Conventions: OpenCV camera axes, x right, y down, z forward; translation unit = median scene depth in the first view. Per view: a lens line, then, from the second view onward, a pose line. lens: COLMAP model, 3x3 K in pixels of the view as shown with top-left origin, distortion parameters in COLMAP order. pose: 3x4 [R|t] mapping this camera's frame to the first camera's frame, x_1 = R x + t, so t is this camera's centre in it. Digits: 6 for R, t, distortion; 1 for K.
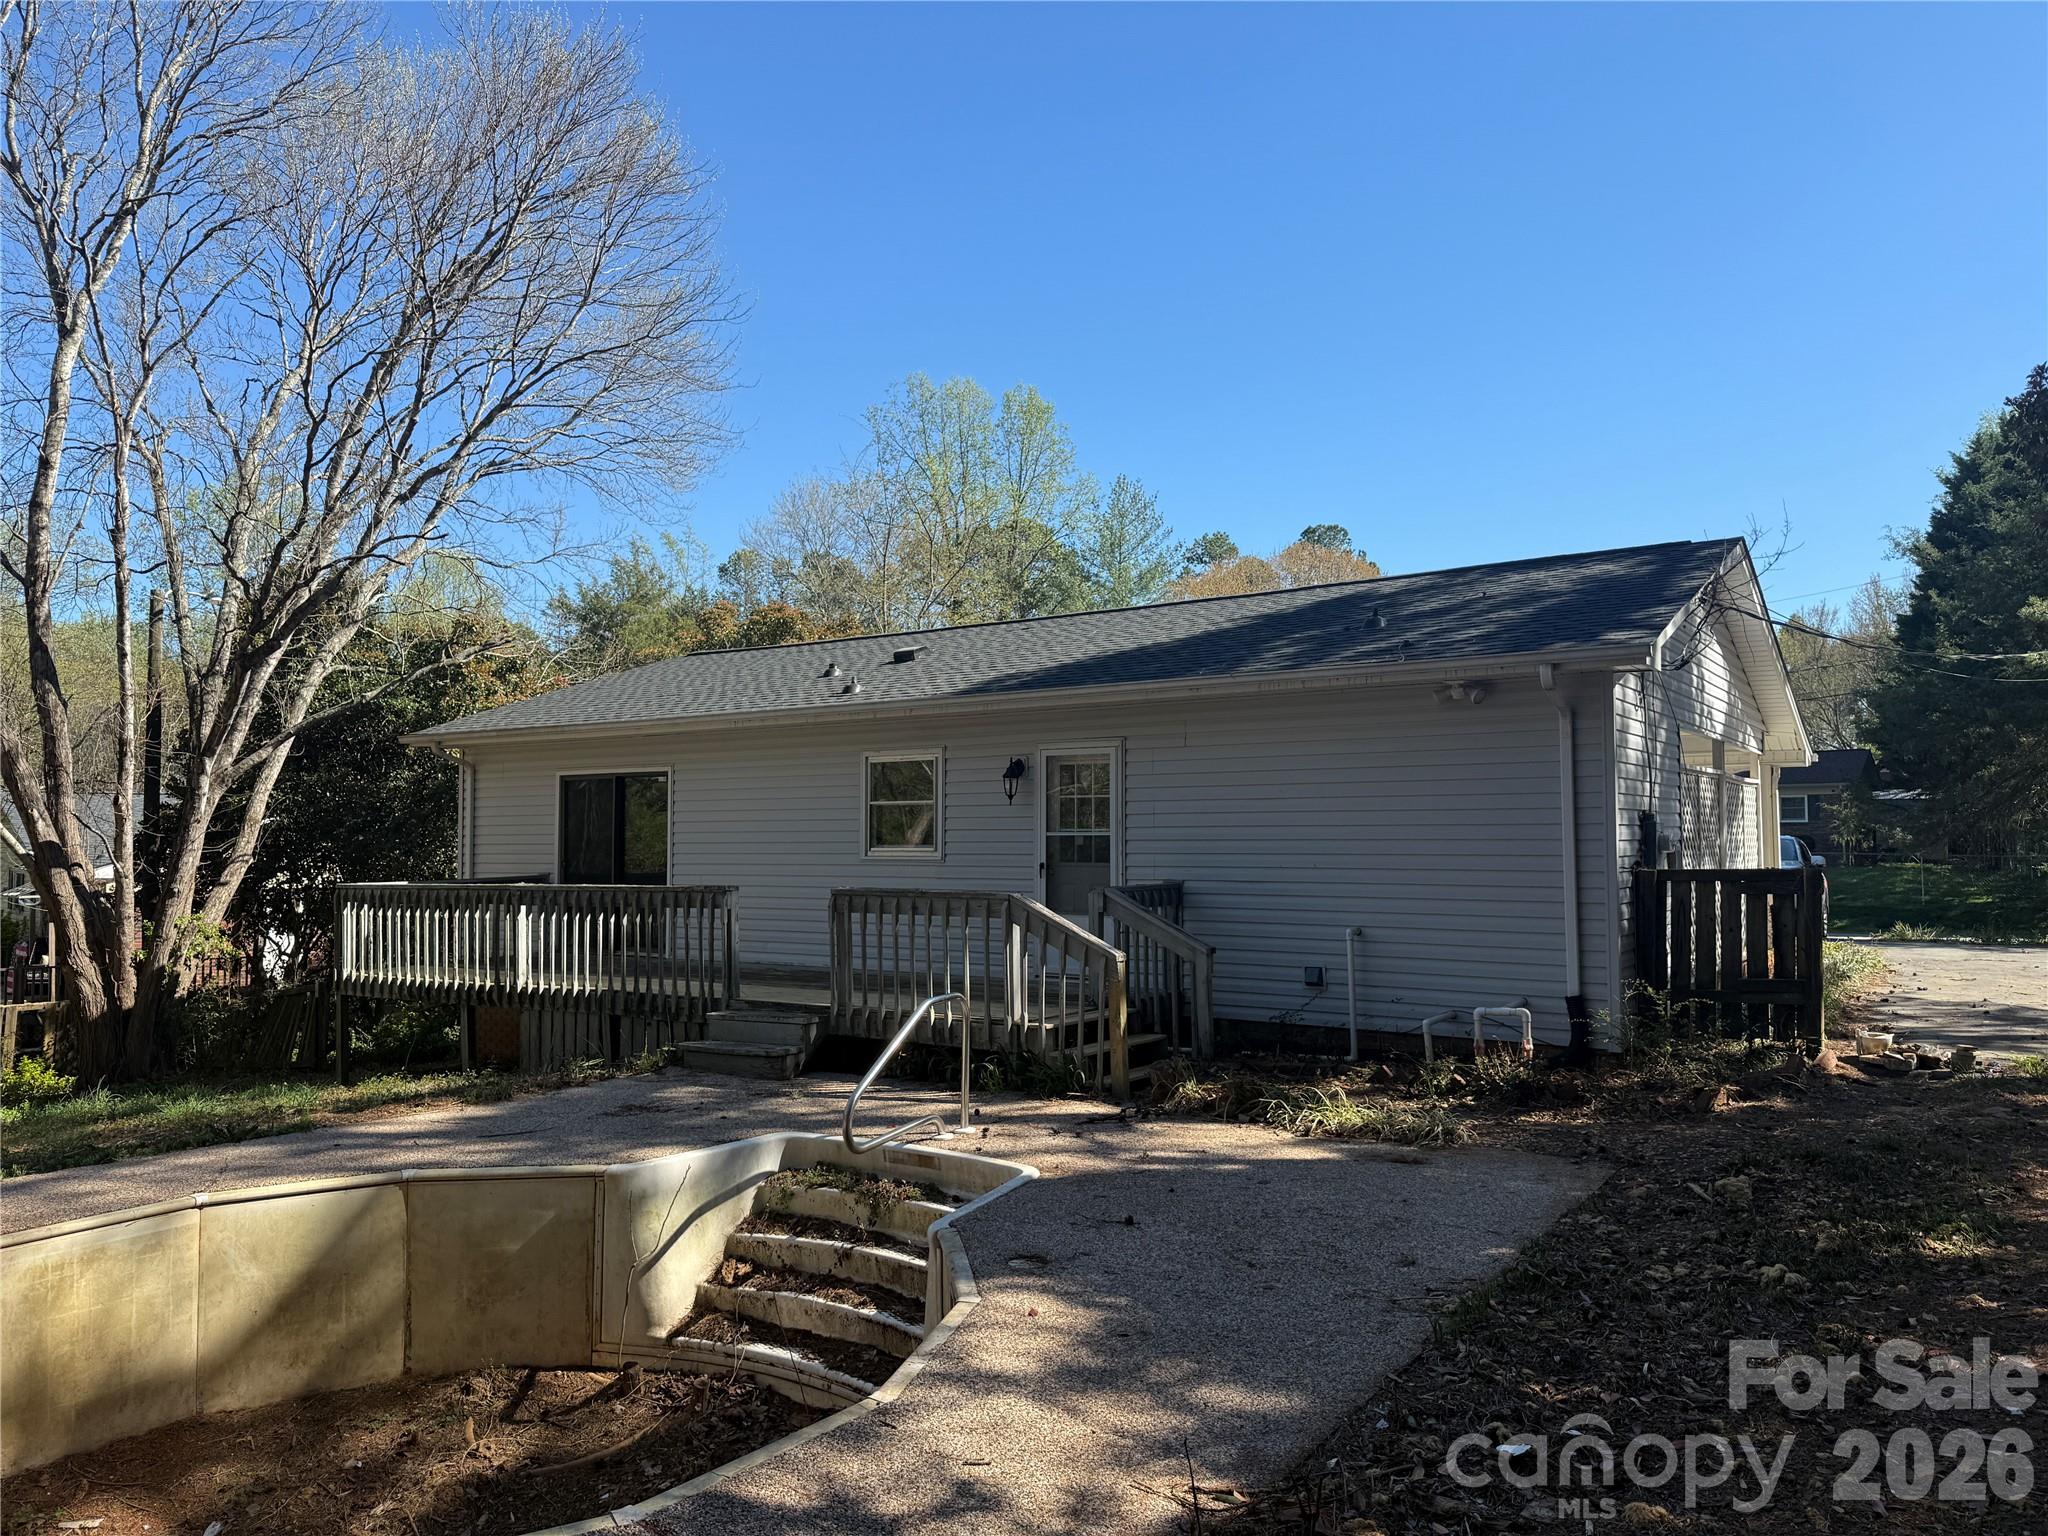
lens RADIAL K [[1394.0, 0, 1030.0], [0, 1394.0, 799.6], [0, 0, 1]] dist [0.239346, -0.389863]
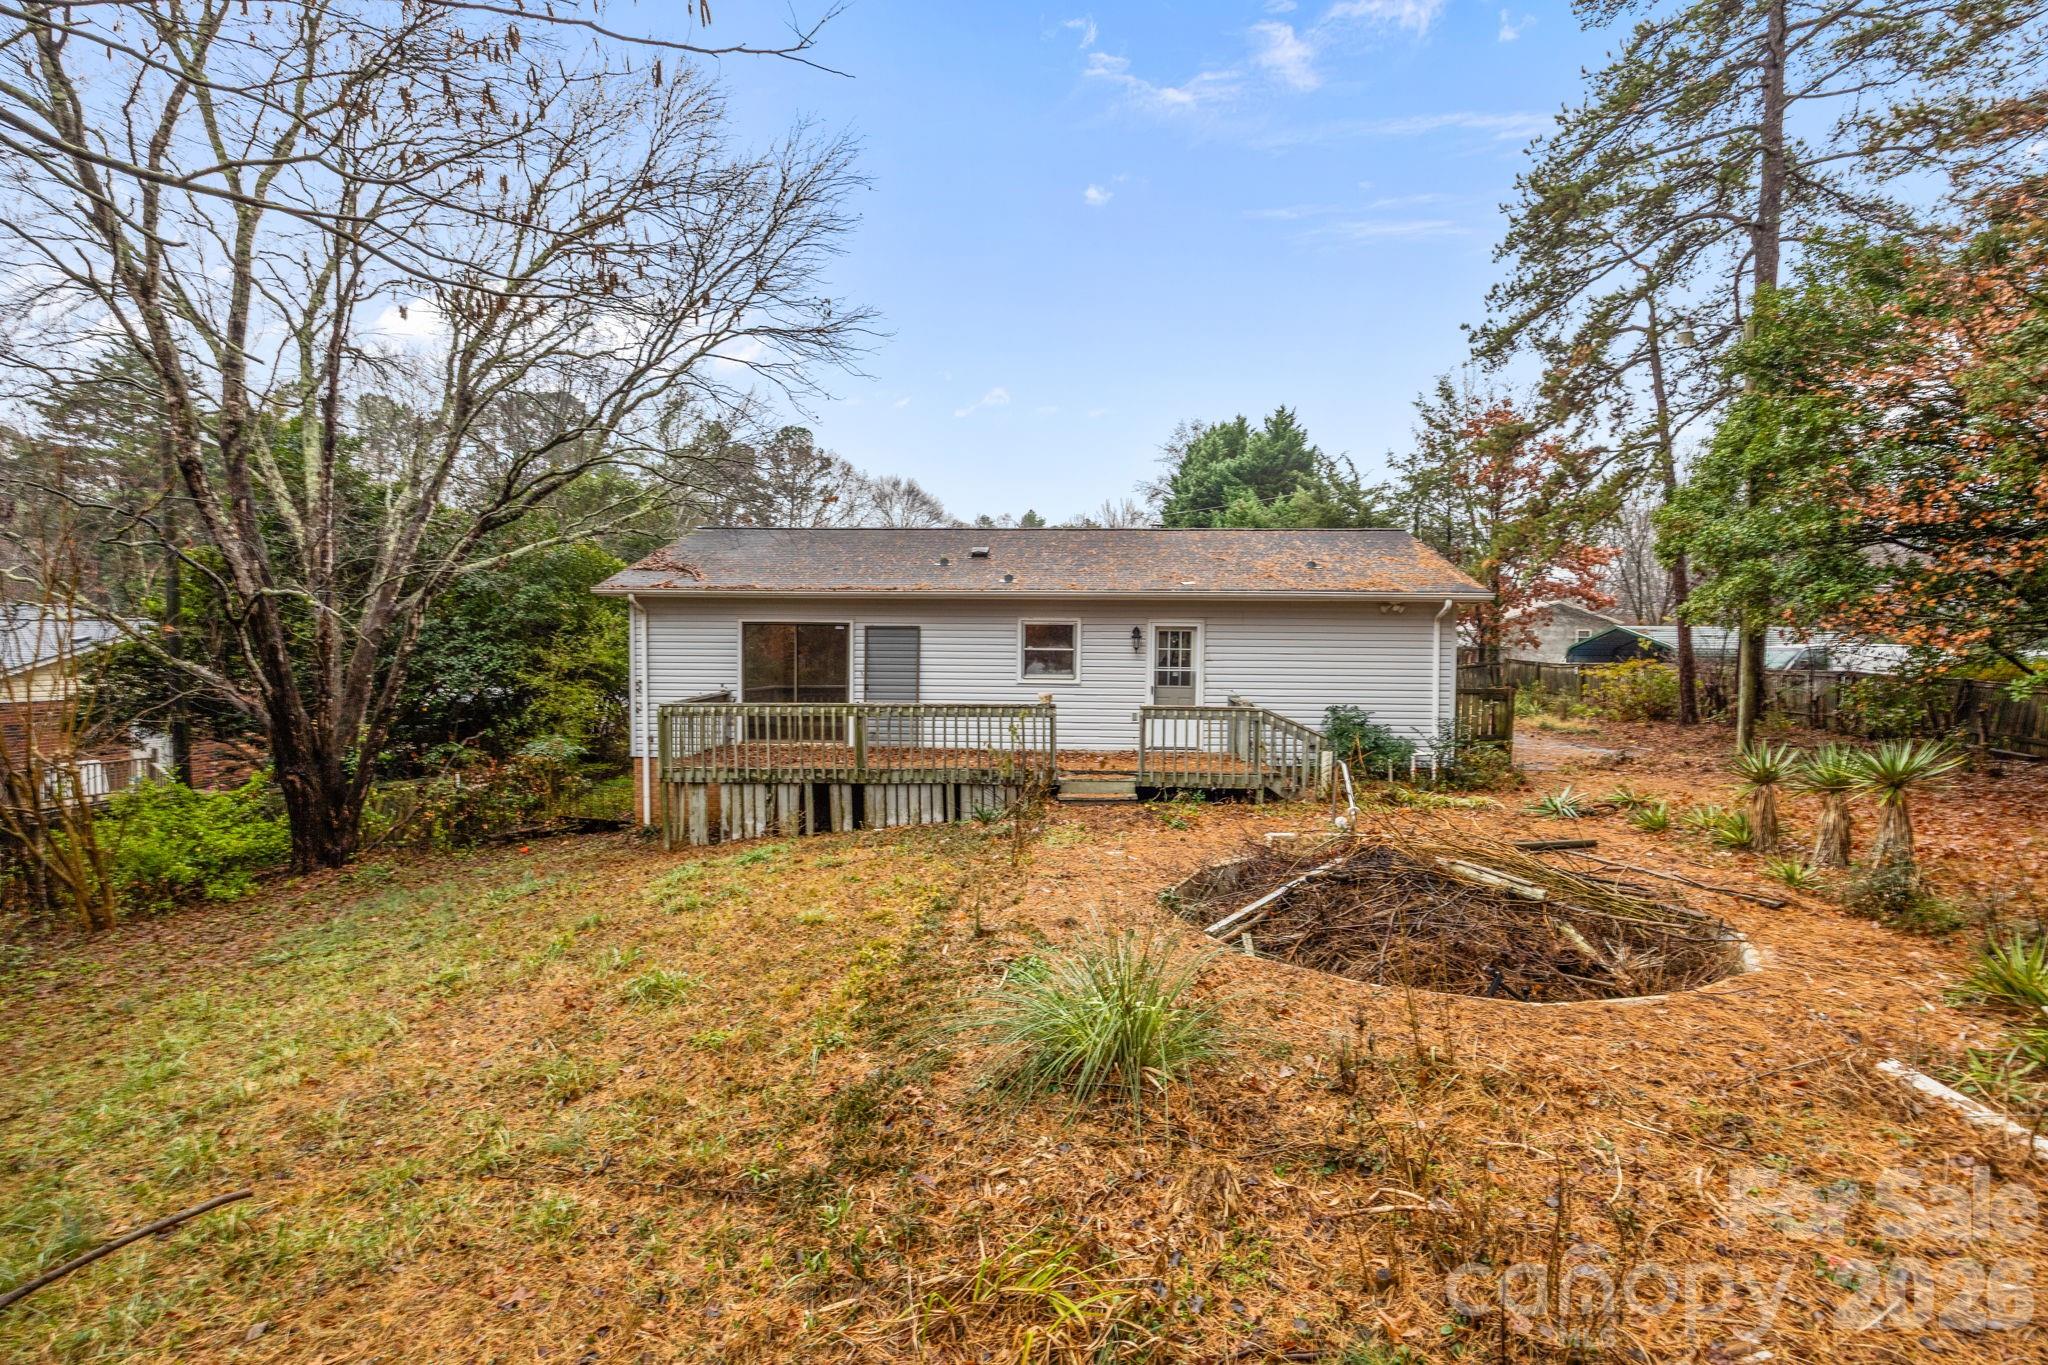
lens RADIAL K [[983.3, 0, 1060.3], [0, 983.3, 681.9], [0, 0, 1]] dist [-0.007584, -0.000417]
pose [[0.846056, -0.009428, 0.533011, -0.689408], [-0.027462, 0.997745, 0.061238, -0.030520], [-0.532386, -0.066448, 0.843889, 0.001929]]
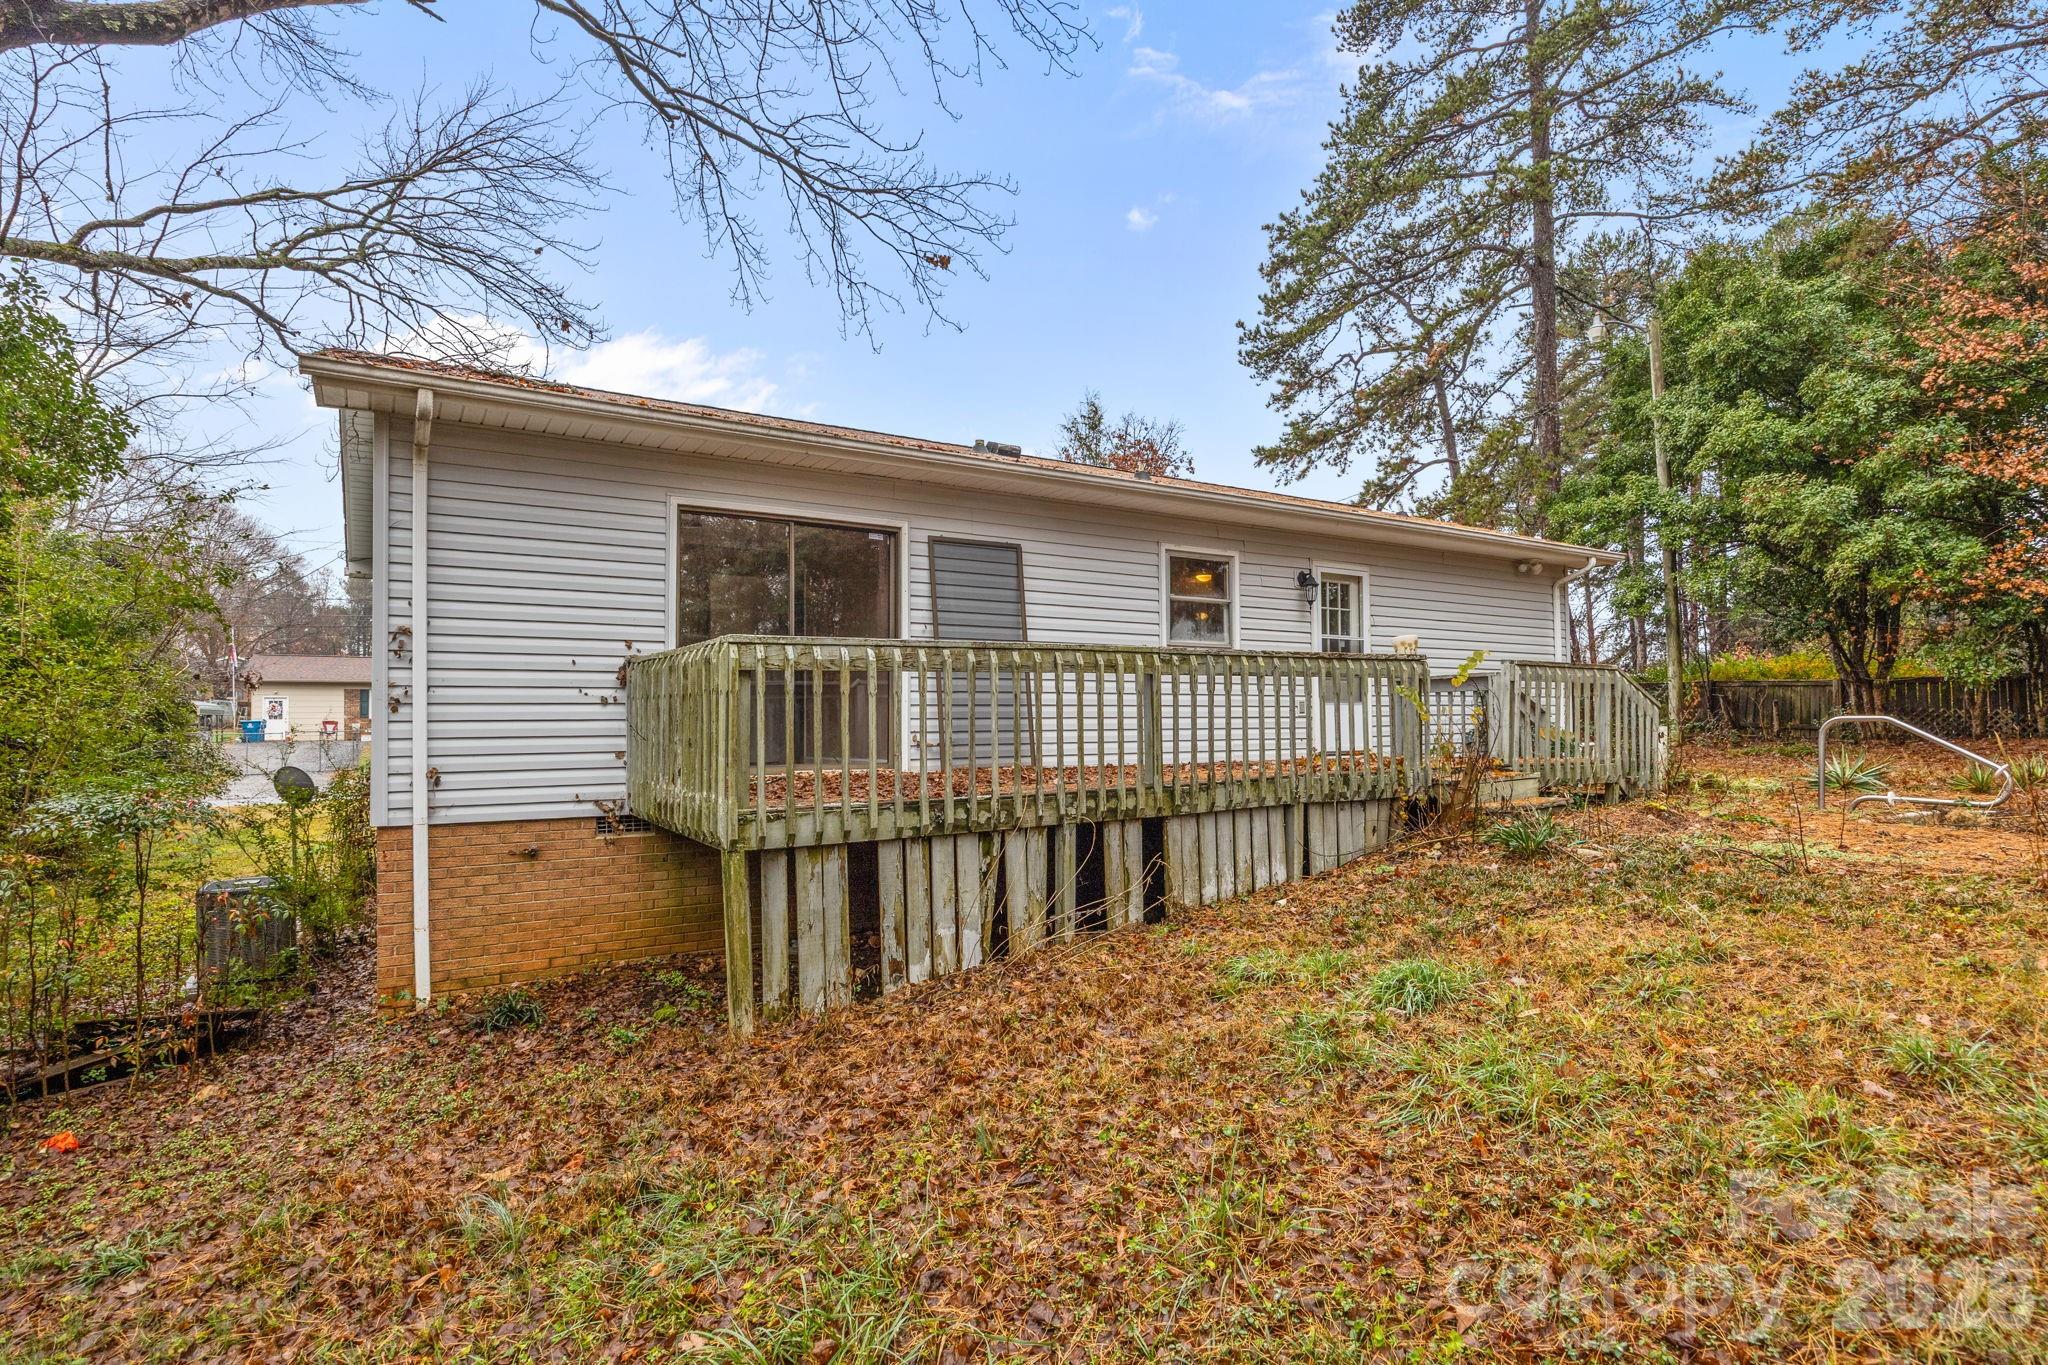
lens RADIAL K [[1017.3, 0, 1049.4], [0, 1017.3, 702.7], [0, 0, 1]] dist [-0.004146, -0.001642]
pose [[0.399884, 0.023480, 0.916265, -0.800383], [-0.012759, 0.999718, -0.020051, 0.092456], [-0.916477, -0.003672, 0.400071, 0.784340]]
